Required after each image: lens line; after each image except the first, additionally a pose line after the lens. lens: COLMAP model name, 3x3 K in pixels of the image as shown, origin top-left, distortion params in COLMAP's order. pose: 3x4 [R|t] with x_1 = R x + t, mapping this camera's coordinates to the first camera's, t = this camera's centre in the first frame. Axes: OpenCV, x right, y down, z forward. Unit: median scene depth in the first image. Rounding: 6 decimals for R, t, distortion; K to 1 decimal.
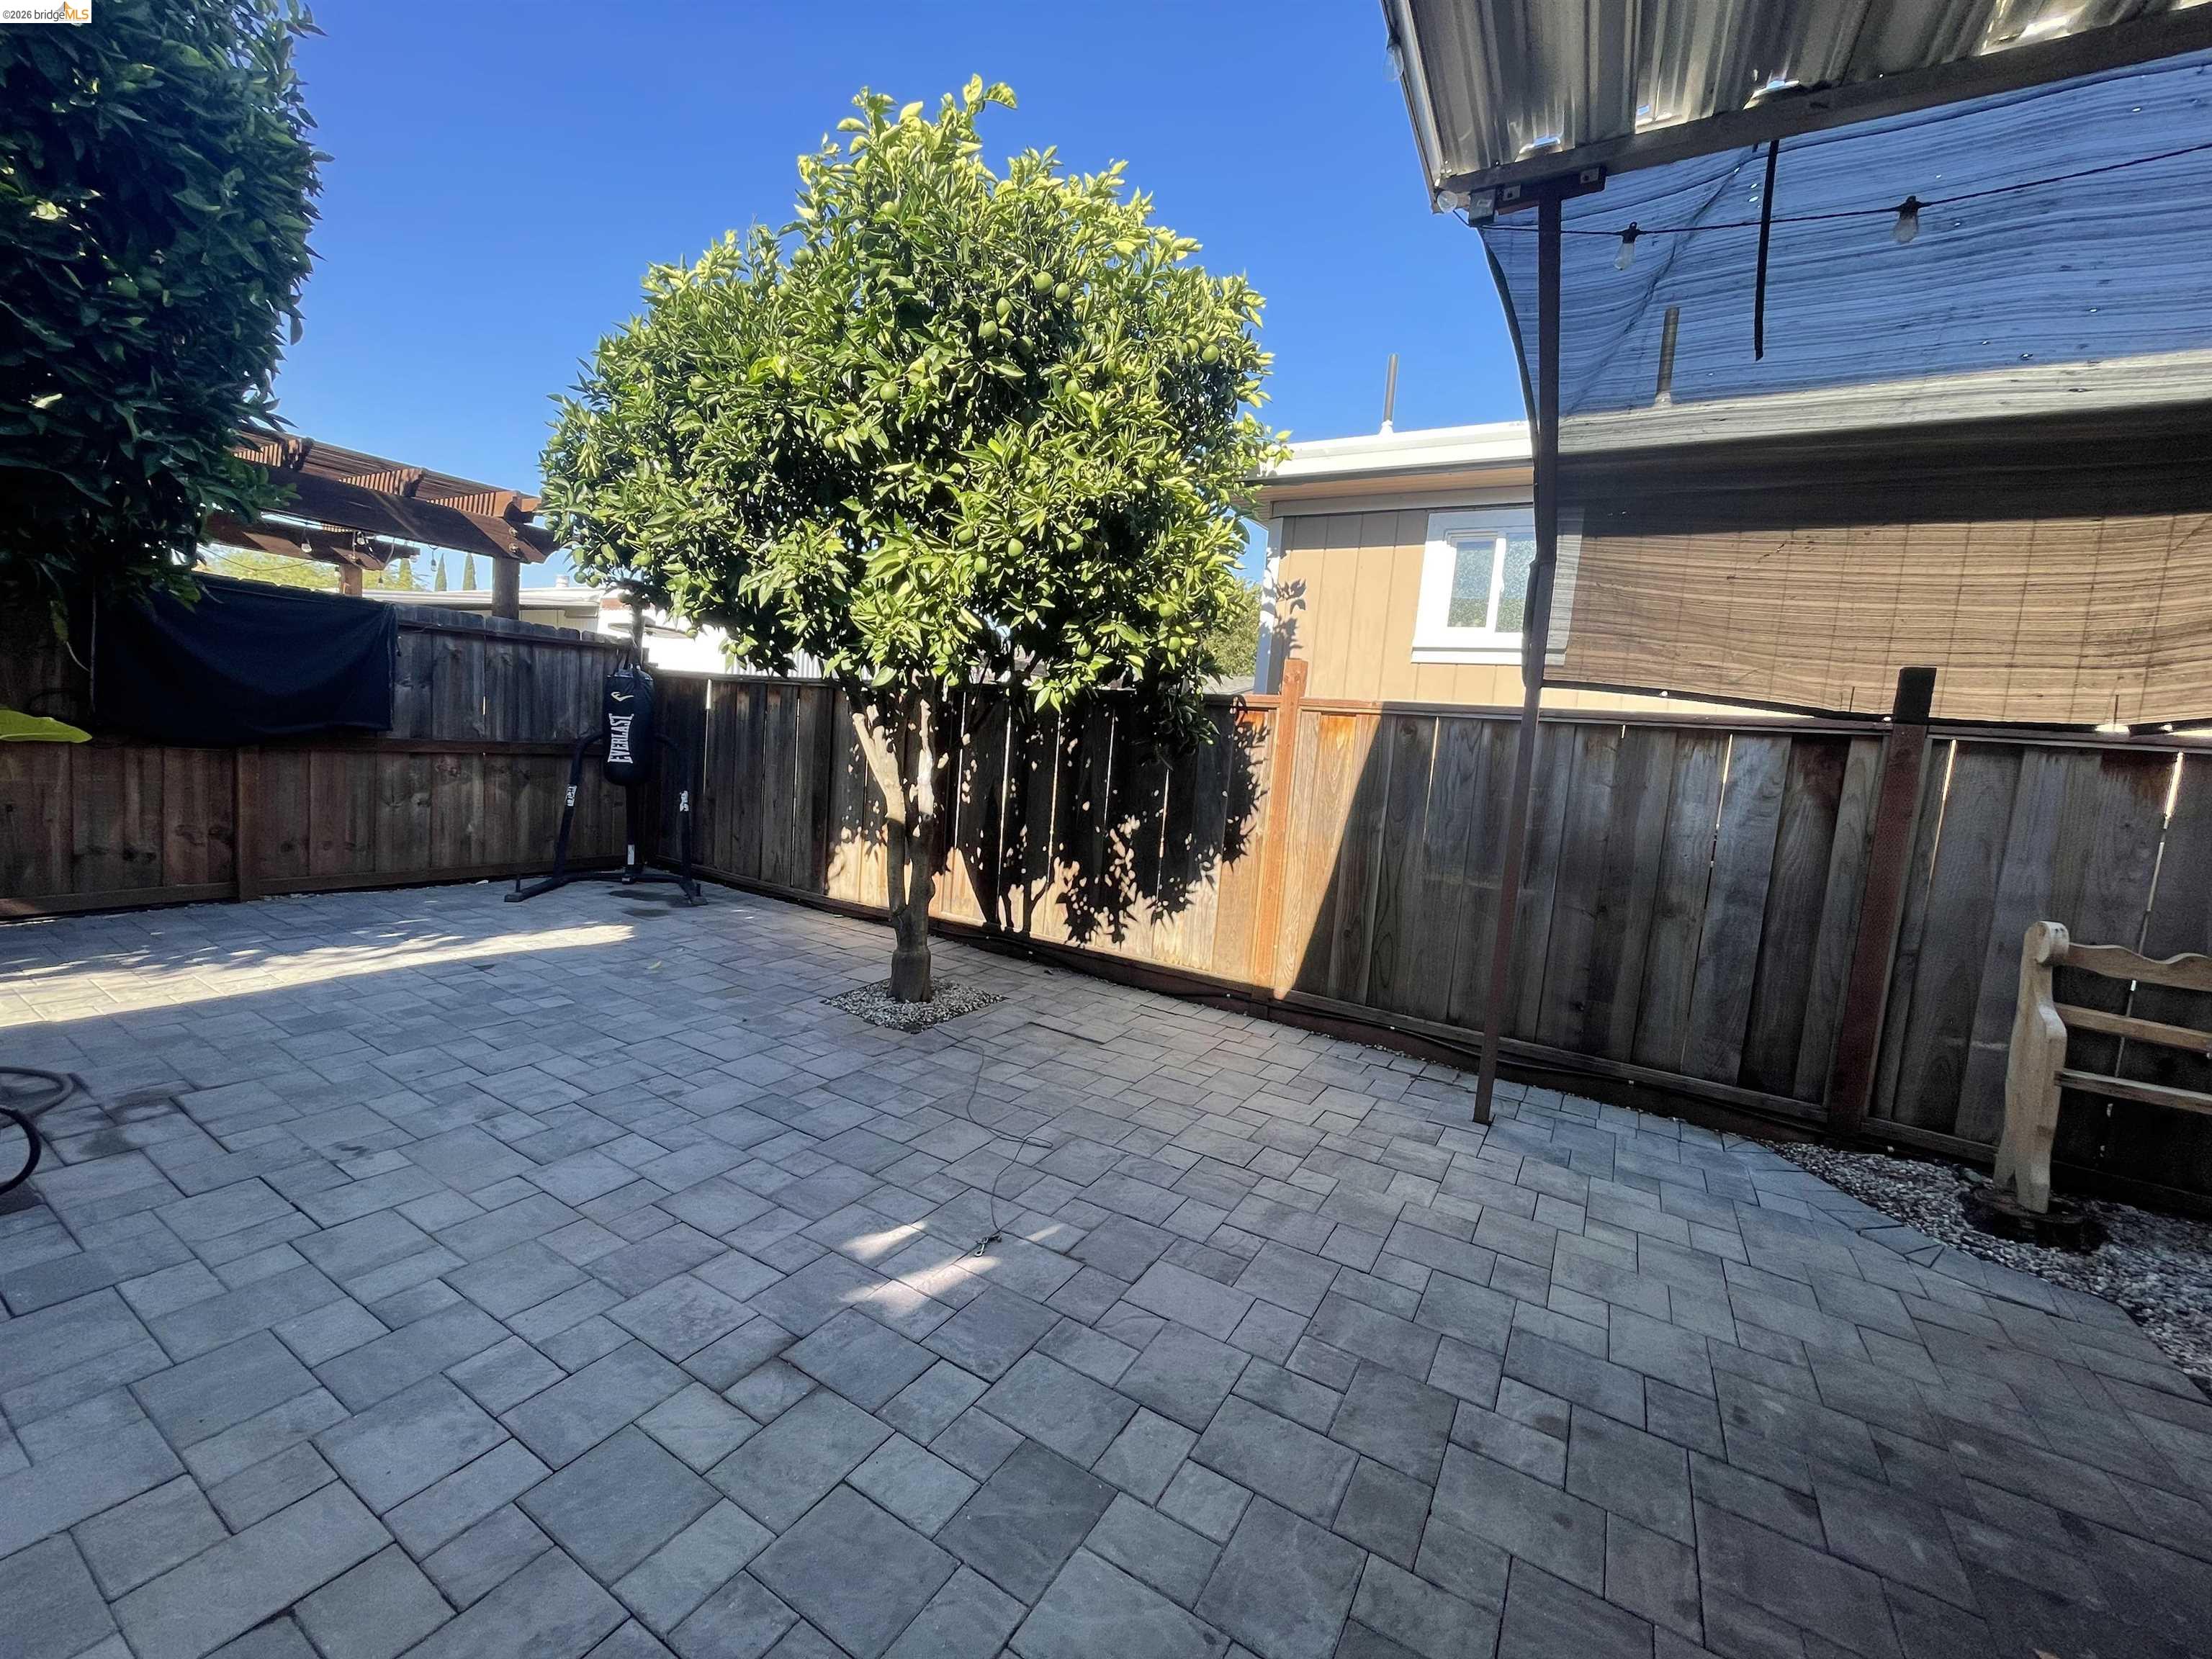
lens RADIAL K [[892.5, 0, 1109.9], [0, 892.5, 830.1], [0, 0, 1]] dist [-0.004932, 0.001181]
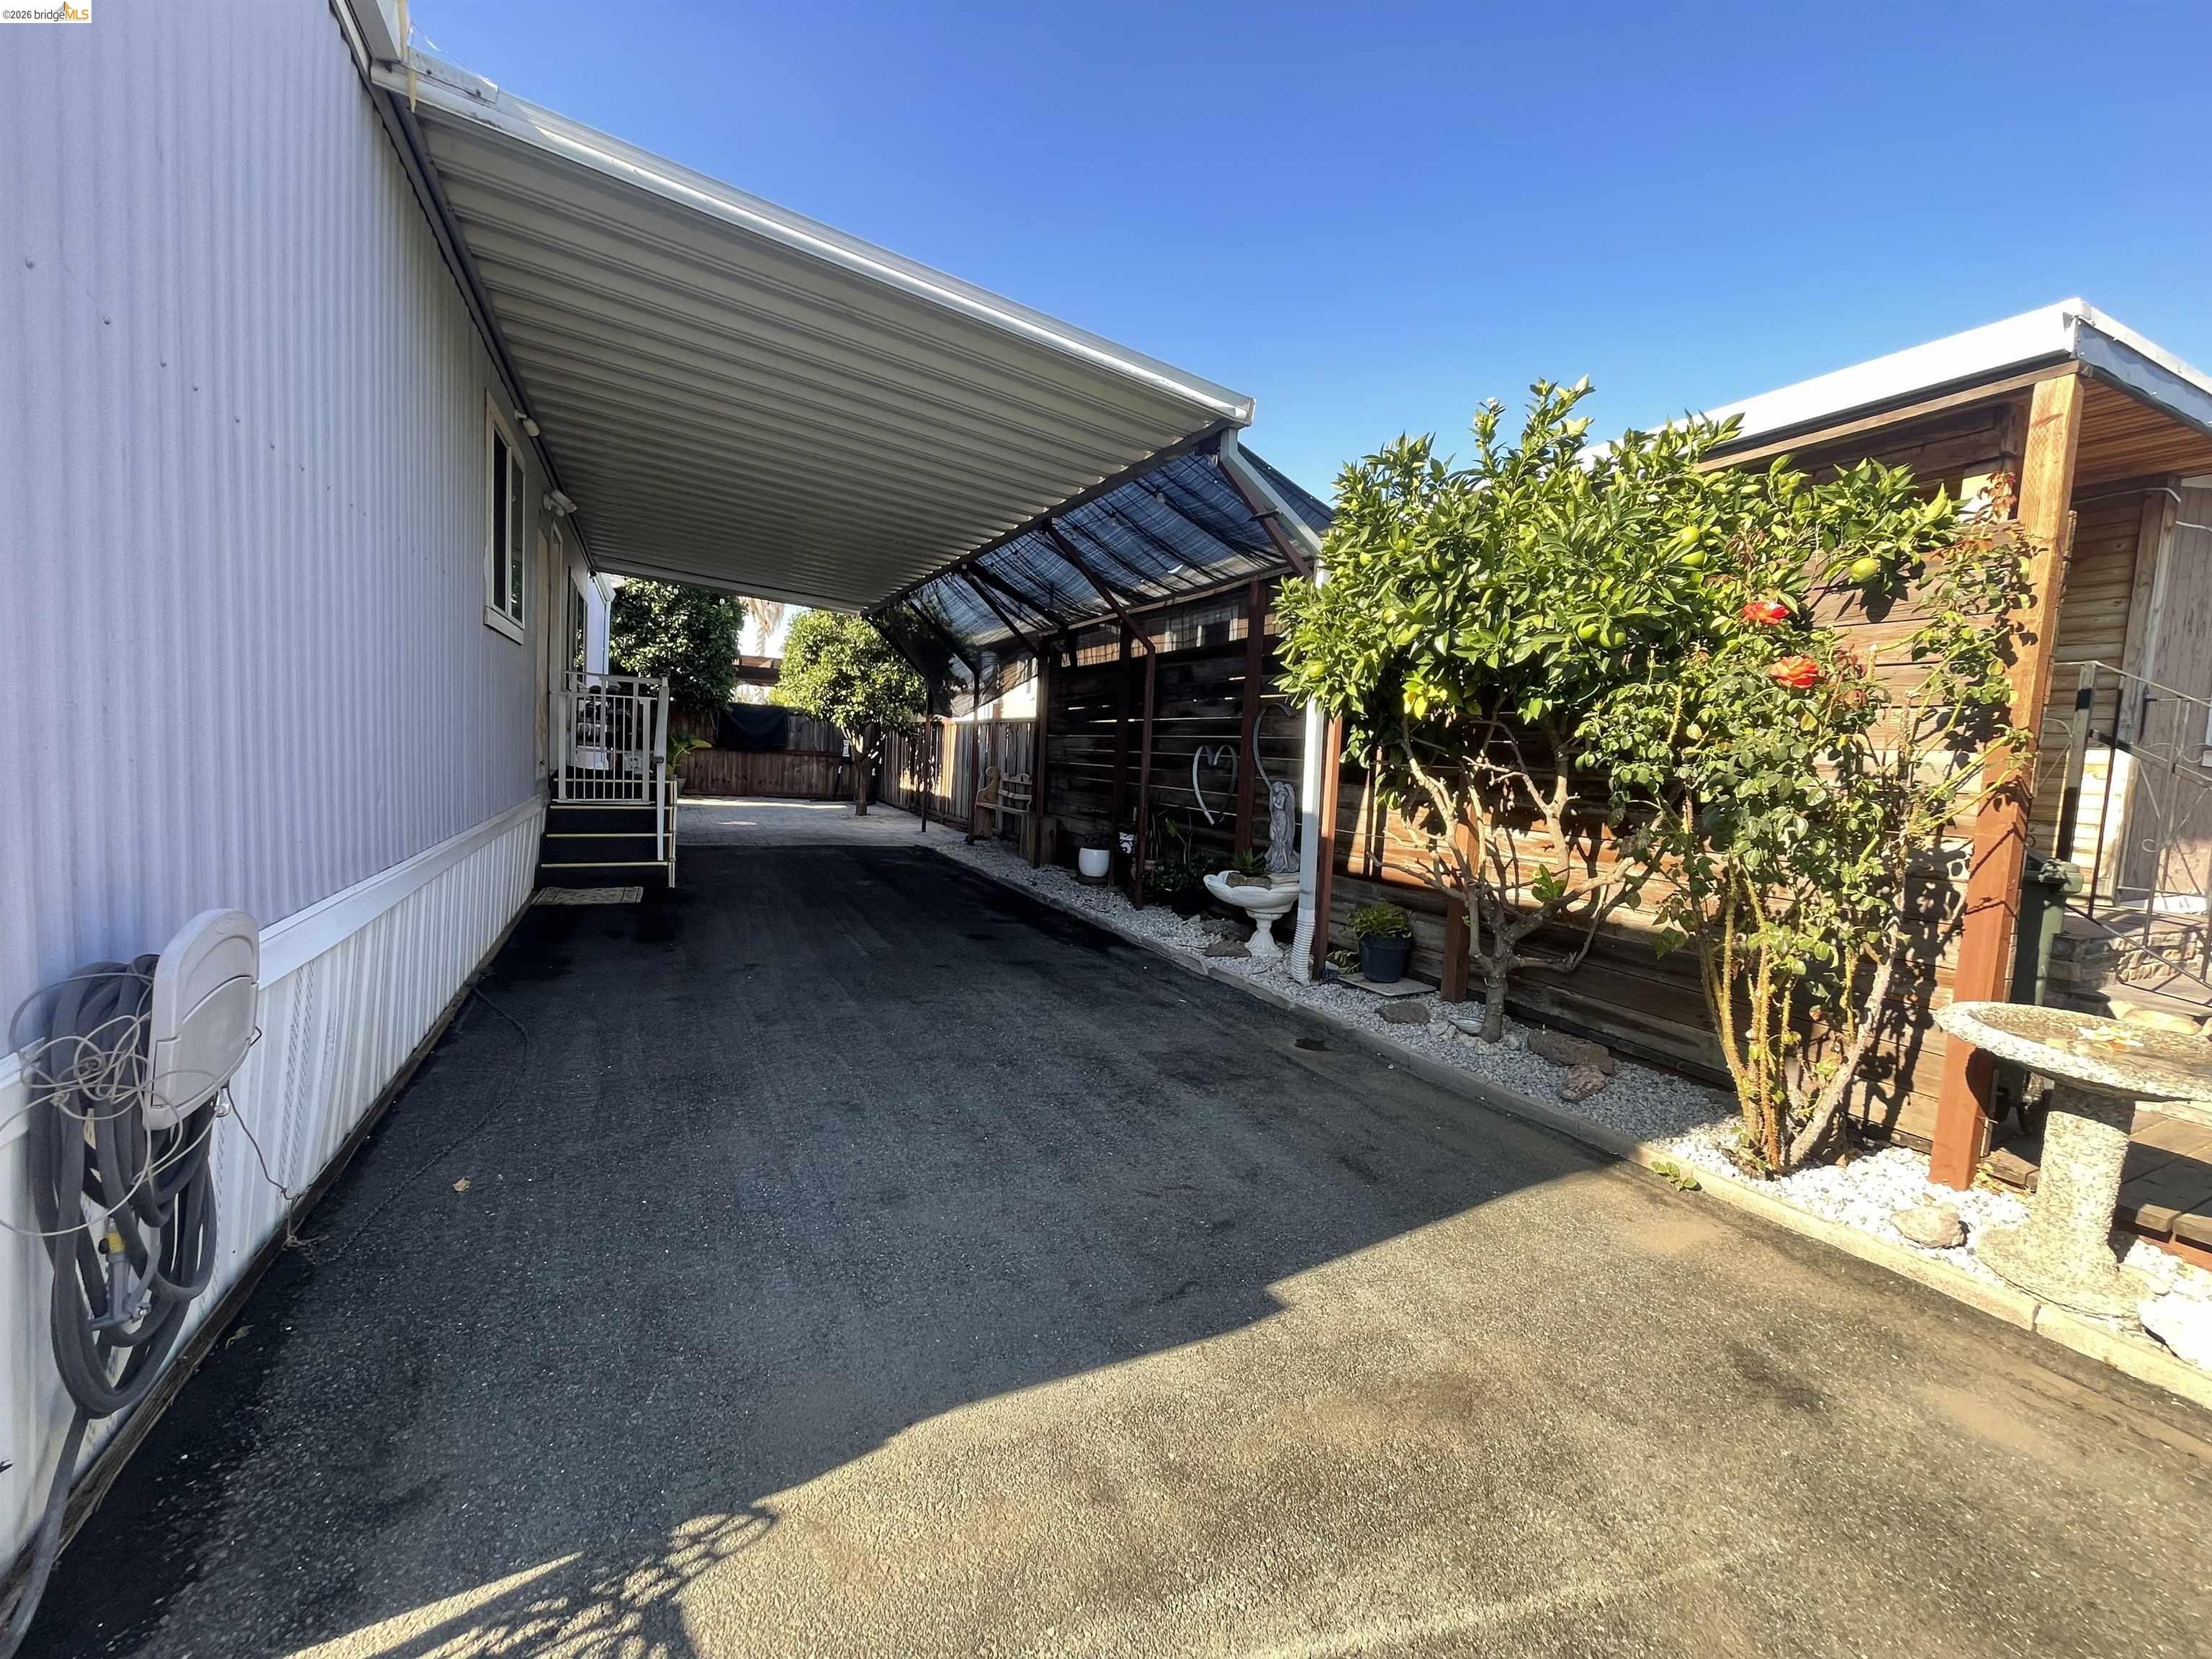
lens RADIAL K [[892.5, 0, 1099.1], [0, 892.5, 823.9], [0, 0, 1]] dist [-0.004932, 0.001181]
pose [[0.841676, 0.009249, -0.539904, 2.108212], [-0.046357, 0.997400, -0.055182, 0.326709], [0.537989, 0.071474, 0.839916, -1.199299]]
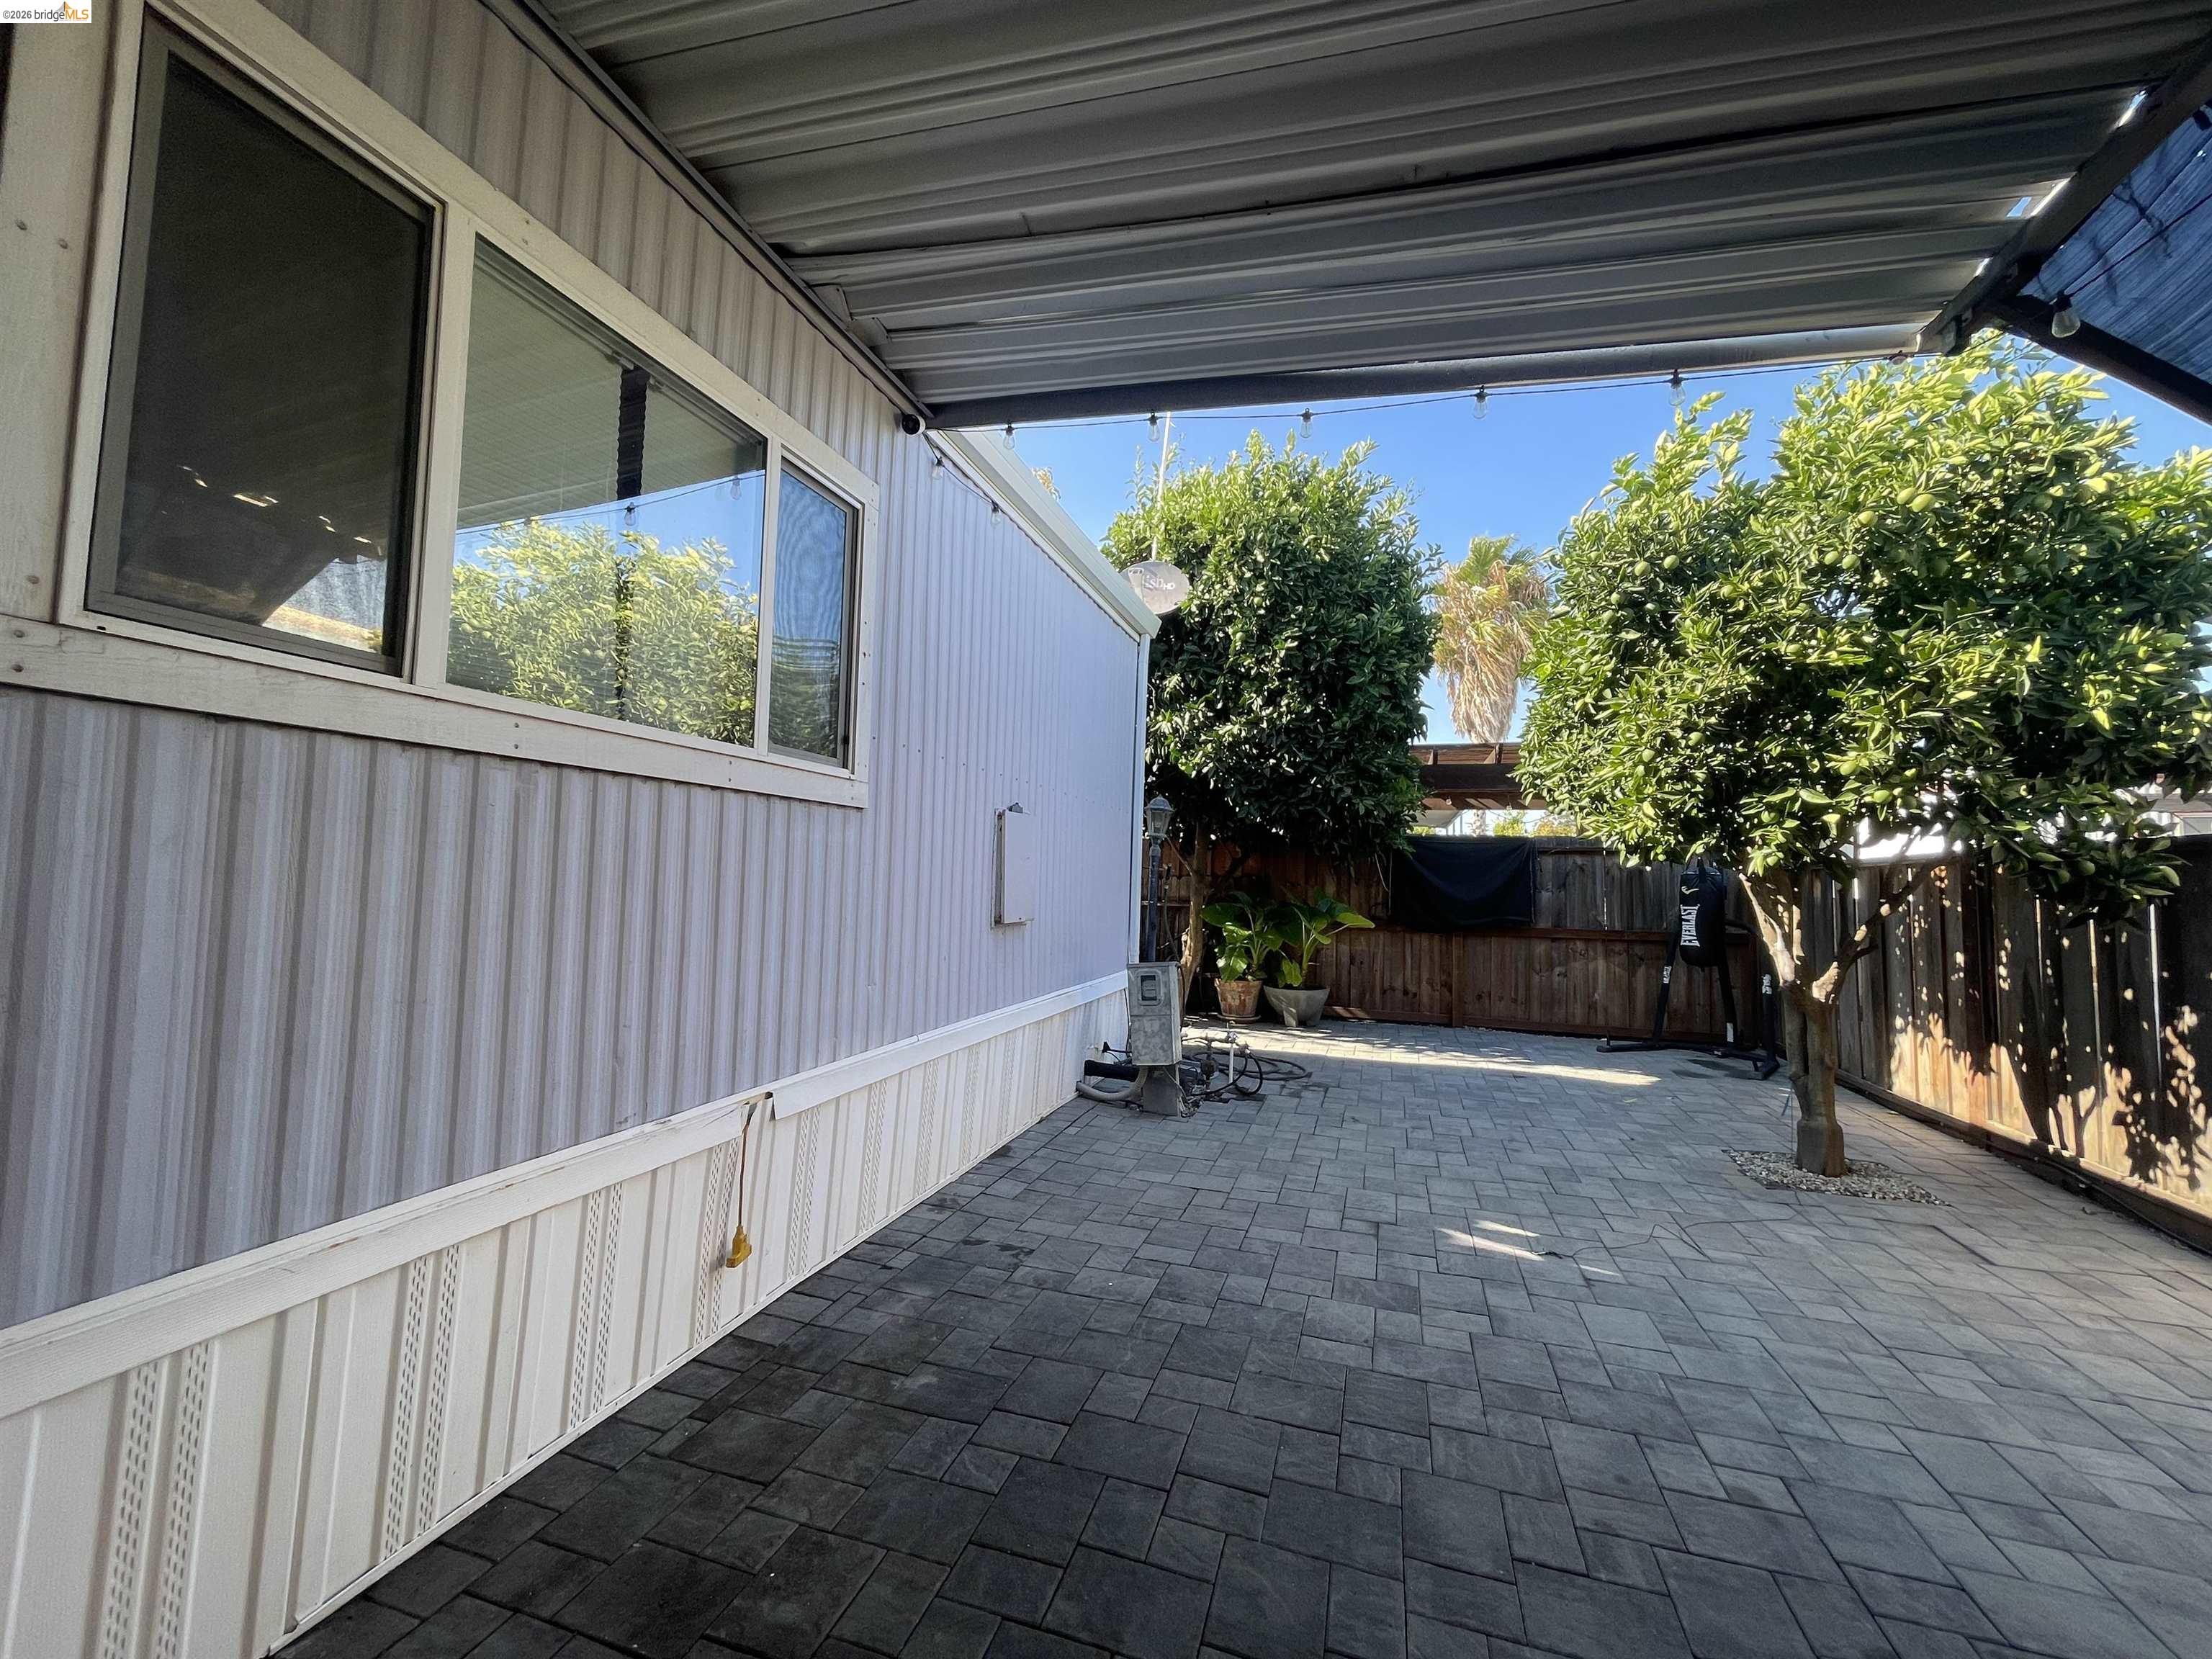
lens RADIAL K [[892.5, 0, 1097.8], [0, 892.5, 821.6], [0, 0, 1]] dist [-0.004932, 0.001181]
pose [[0.227203, -0.134232, -0.964552, 0.537522], [-0.108704, 0.980770, -0.162094, 0.048246], [0.967762, 0.141679, 0.208242, -0.033737]]
